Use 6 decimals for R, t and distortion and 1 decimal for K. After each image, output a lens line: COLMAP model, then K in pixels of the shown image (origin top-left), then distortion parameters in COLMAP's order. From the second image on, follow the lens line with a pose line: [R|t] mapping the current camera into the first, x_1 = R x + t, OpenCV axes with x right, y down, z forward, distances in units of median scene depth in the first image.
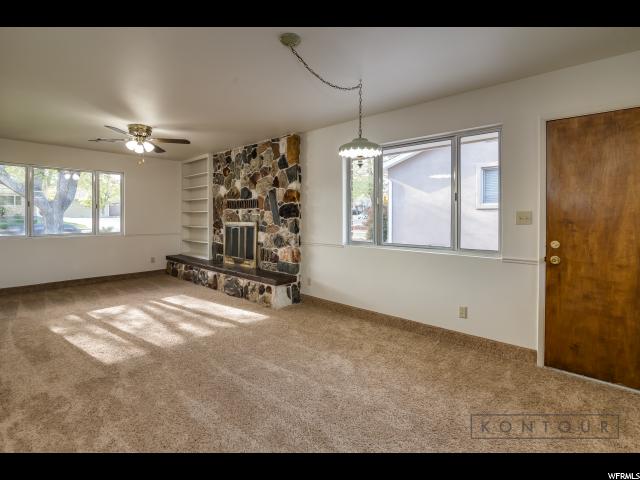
lens RADIAL K [[306.4, 0, 319.3], [0, 306.4, 217.3], [0, 0, 1]] dist [-0.001766, -0.000652]
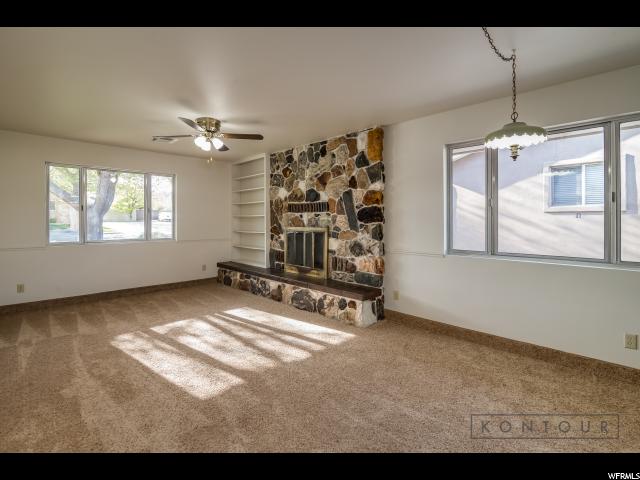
lens RADIAL K [[304.6, 0, 322.3], [0, 304.6, 220.7], [0, 0, 1]] dist [-0.003907, -0.000687]
pose [[0.999024, -0.001731, -0.044139, -0.187938], [0.001715, 0.999998, -0.000411, -0.003536], [0.044140, 0.000335, 0.999025, 0.111785]]
